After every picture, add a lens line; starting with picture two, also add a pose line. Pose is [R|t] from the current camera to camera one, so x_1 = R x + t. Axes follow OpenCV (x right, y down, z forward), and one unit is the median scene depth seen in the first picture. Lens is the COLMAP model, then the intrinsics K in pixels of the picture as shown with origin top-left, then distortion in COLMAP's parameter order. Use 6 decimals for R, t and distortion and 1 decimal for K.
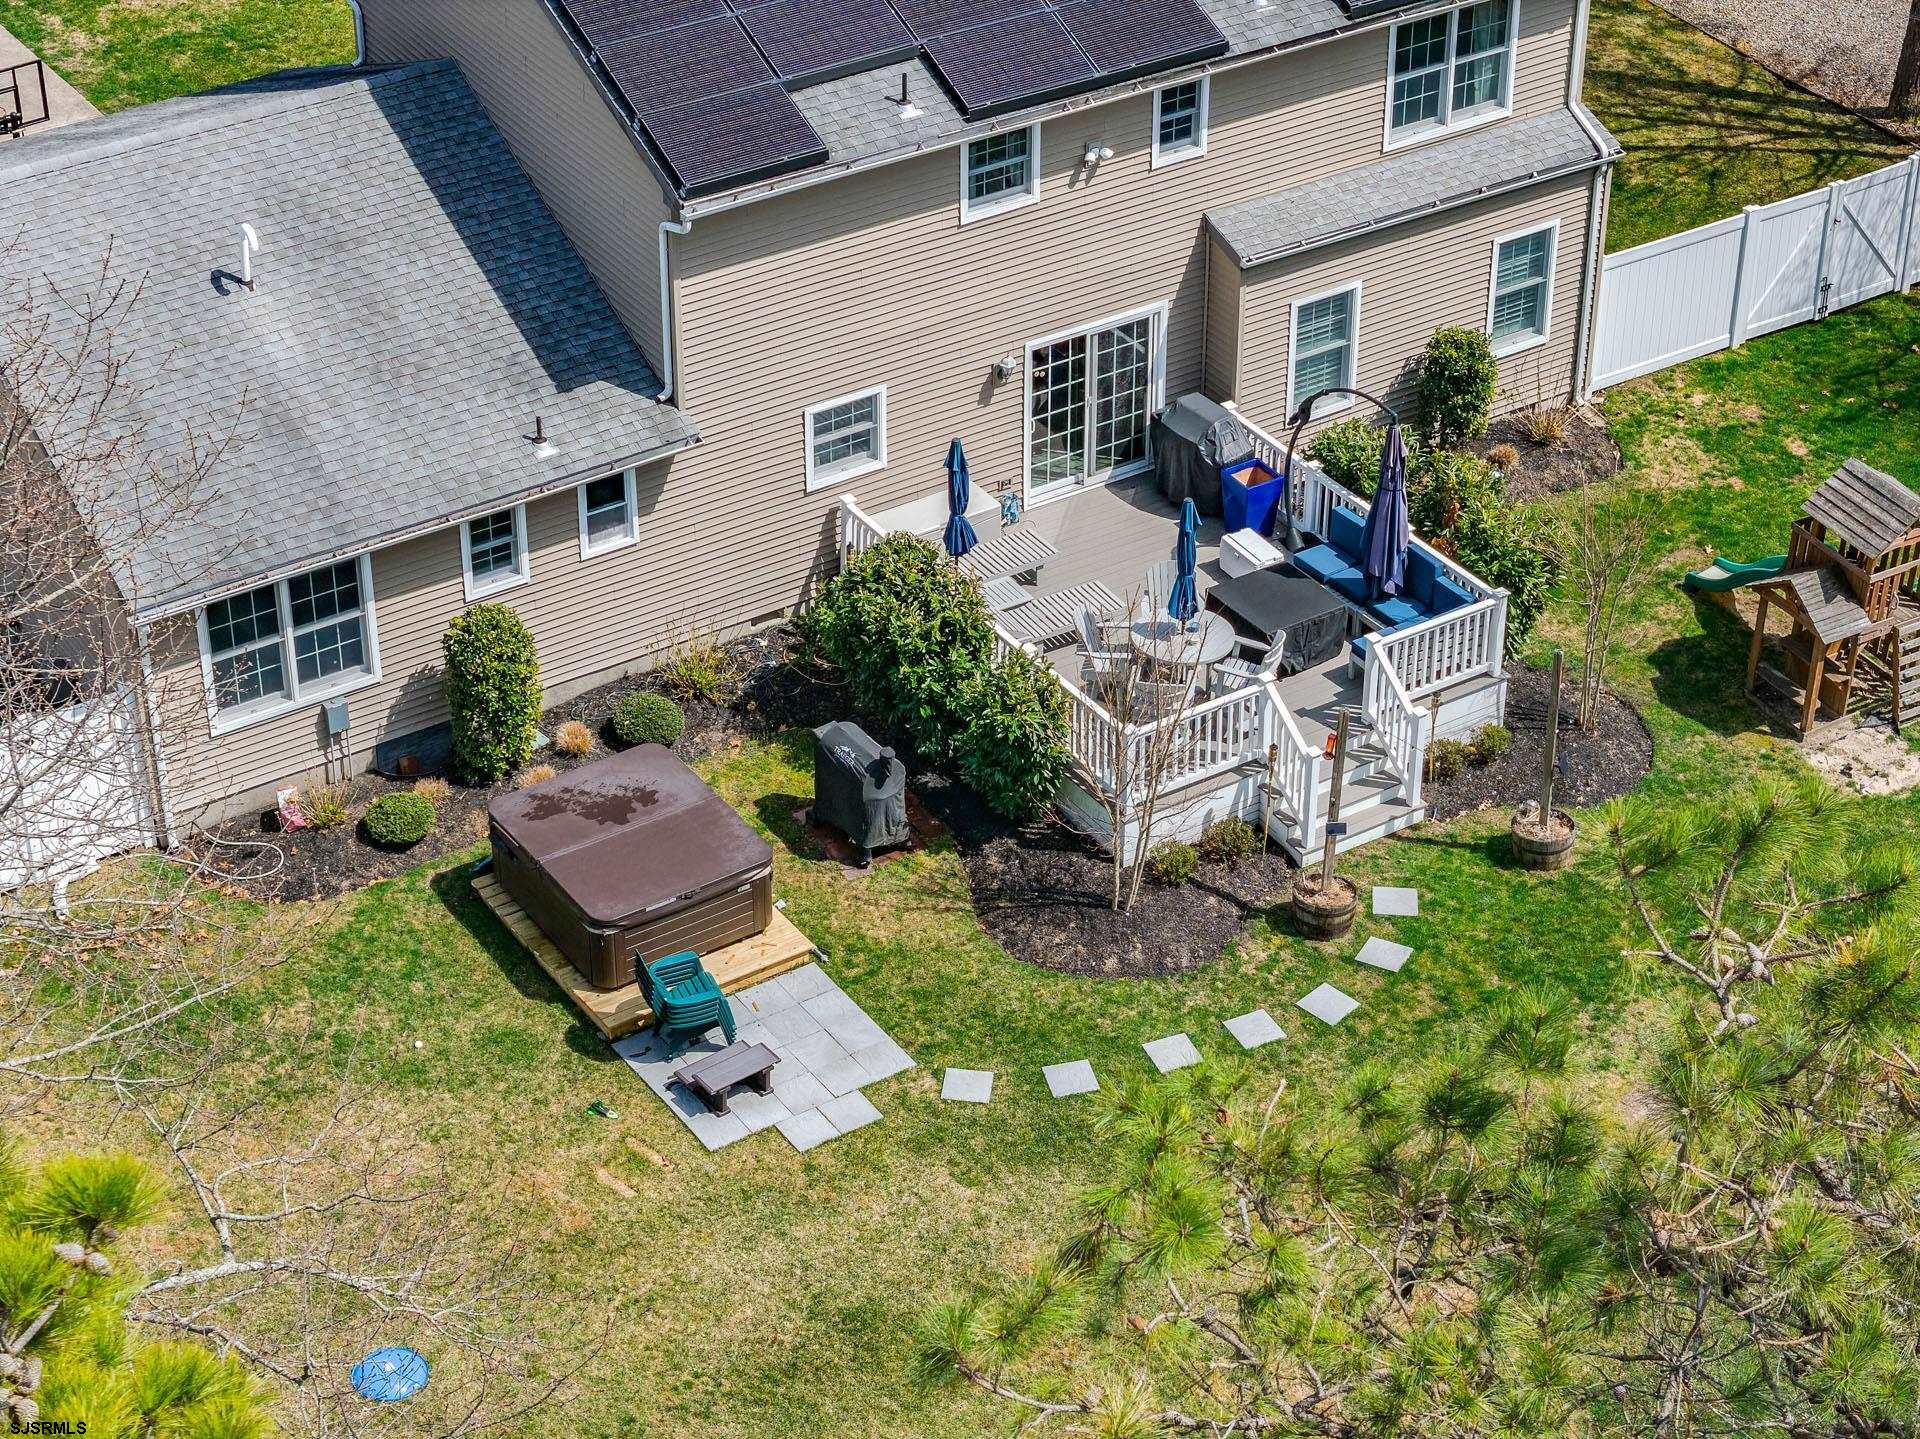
lens RADIAL K [[3834.9, 0, 960.4], [0, 3834.9, 704.1], [0, 0, 1]] dist [-0.131054, 0.000000]
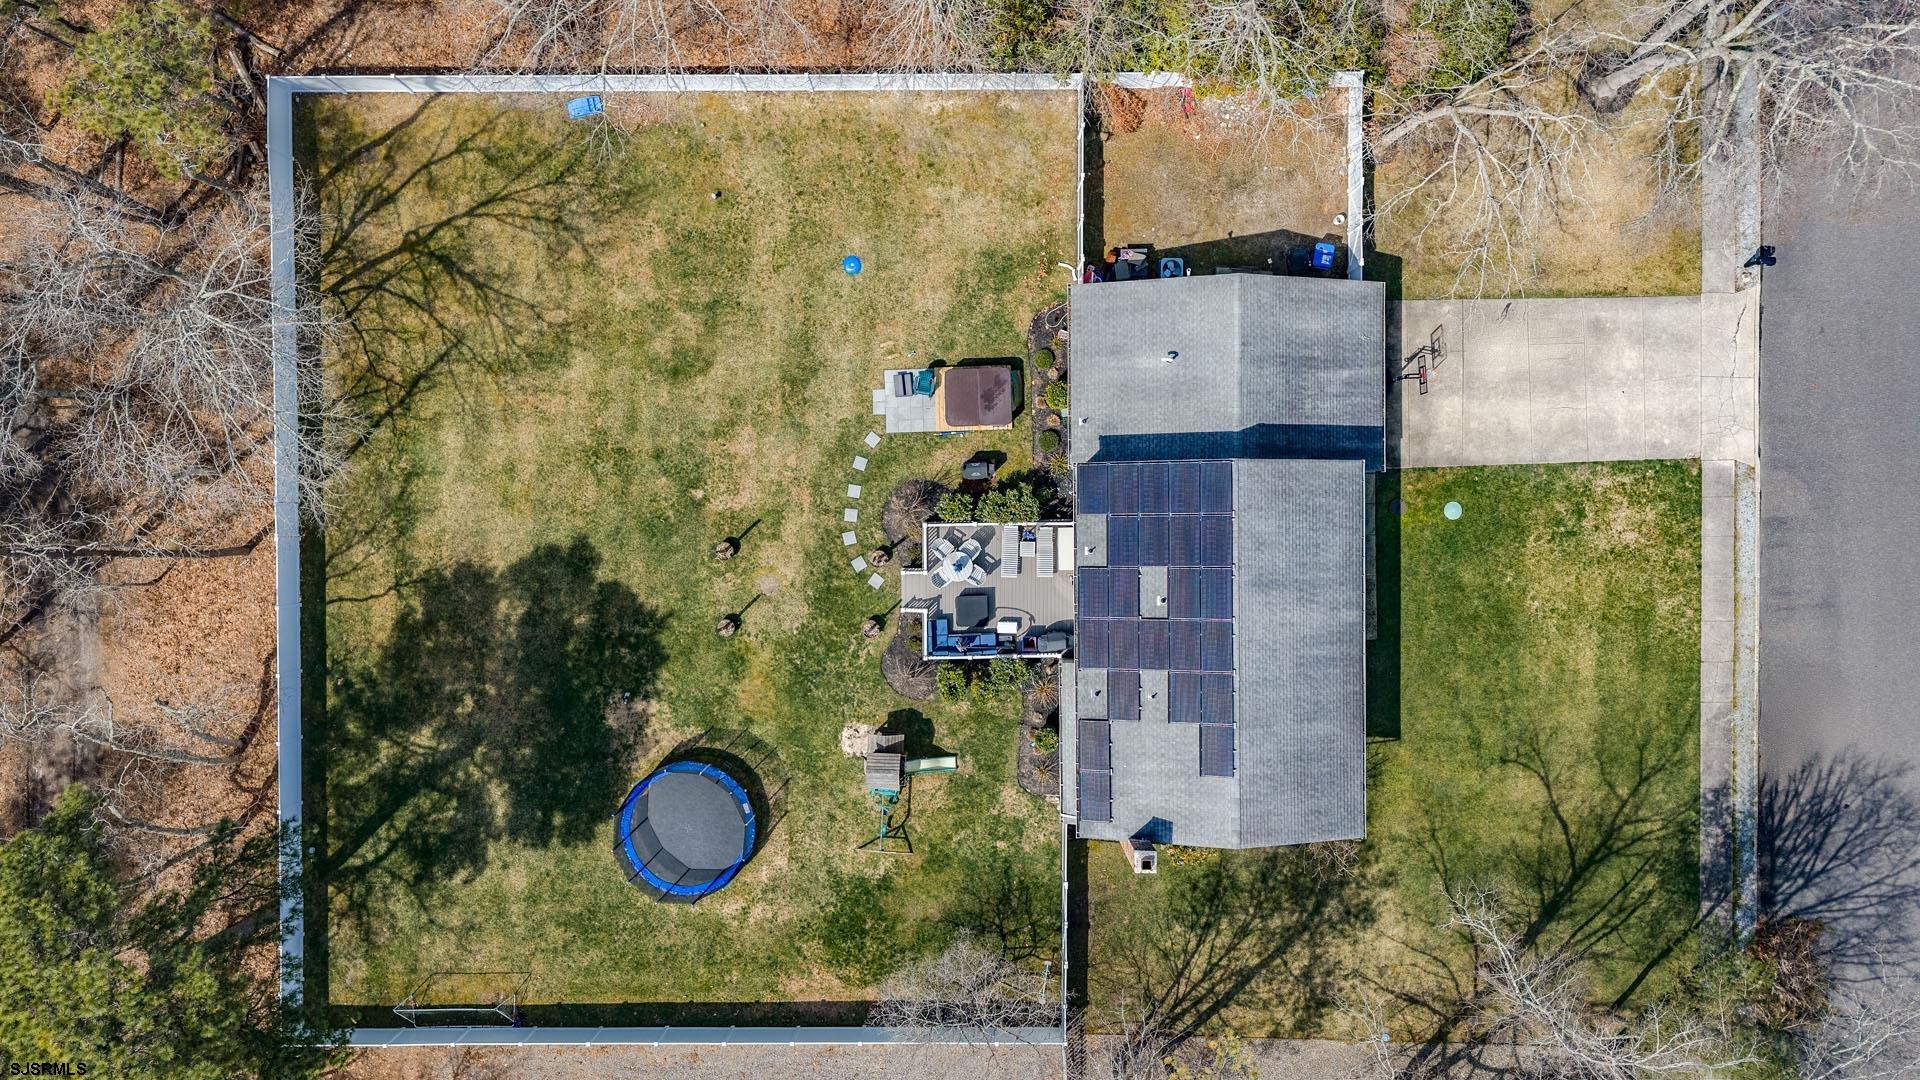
lens RADIAL K [[1597.2, 0, 959.7], [0, 1597.2, 551.7], [0, 0, 1]] dist [0.016313, -0.020325]
pose [[-0.534972, 0.844698, 0.017057, 0.020733], [-0.466577, -0.312207, 0.827546, -1.189298], [0.704351, 0.434756, 0.561139, 0.183331]]
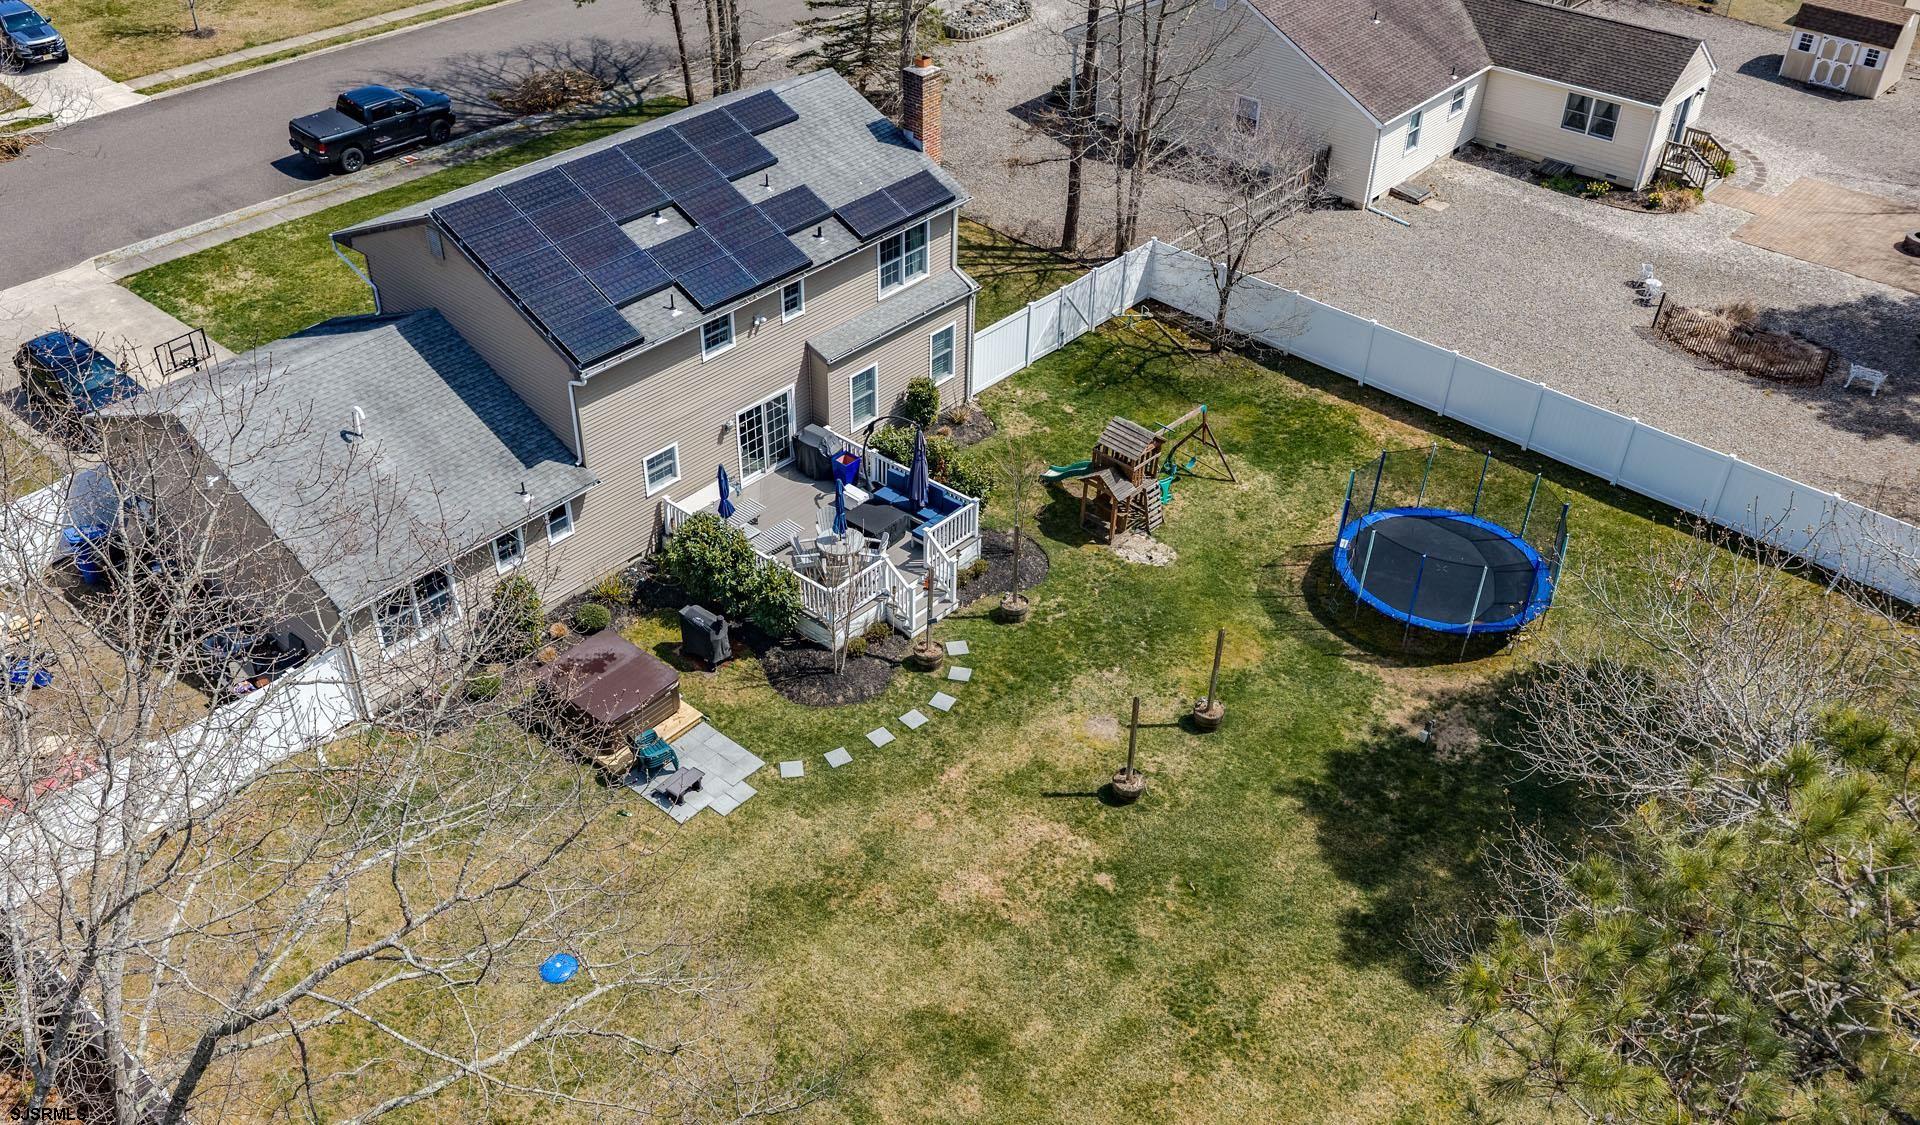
lens RADIAL K [[1635.2, 0, 911.2], [0, 1635.2, 587.3], [0, 0, 1]] dist [0.039178, -0.016652]
pose [[0.966687, -0.152966, 0.205227, -0.095502], [0.142191, 0.987613, 0.066352, -0.046971], [-0.212834, -0.034961, 0.976463, 0.087071]]
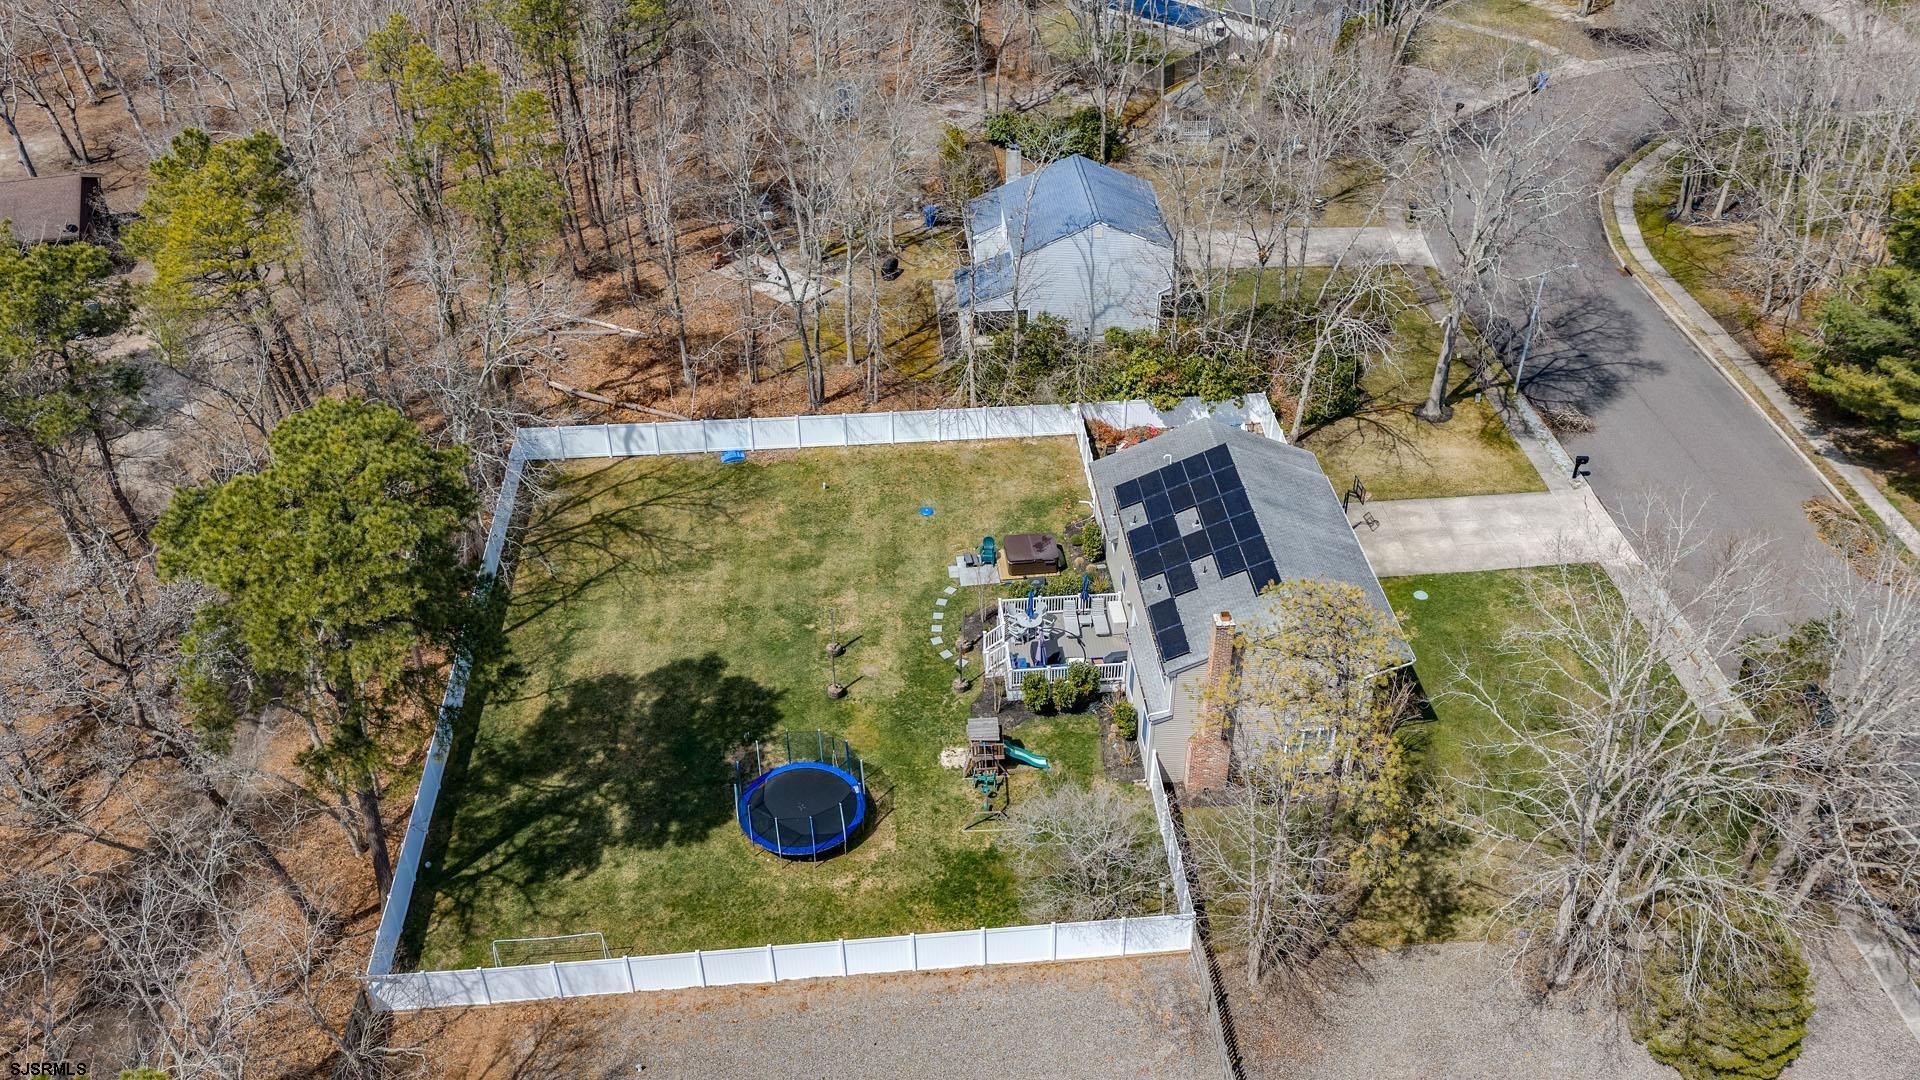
lens RADIAL K [[1597.2, 0, 955.7], [0, 1597.2, 542.4], [0, 0, 1]] dist [0.016313, -0.020325]
pose [[-0.474016, 0.515812, -0.713616, 1.279201], [-0.485312, 0.523188, 0.700533, -1.226538], [0.734699, 0.678390, 0.002330, 0.865791]]
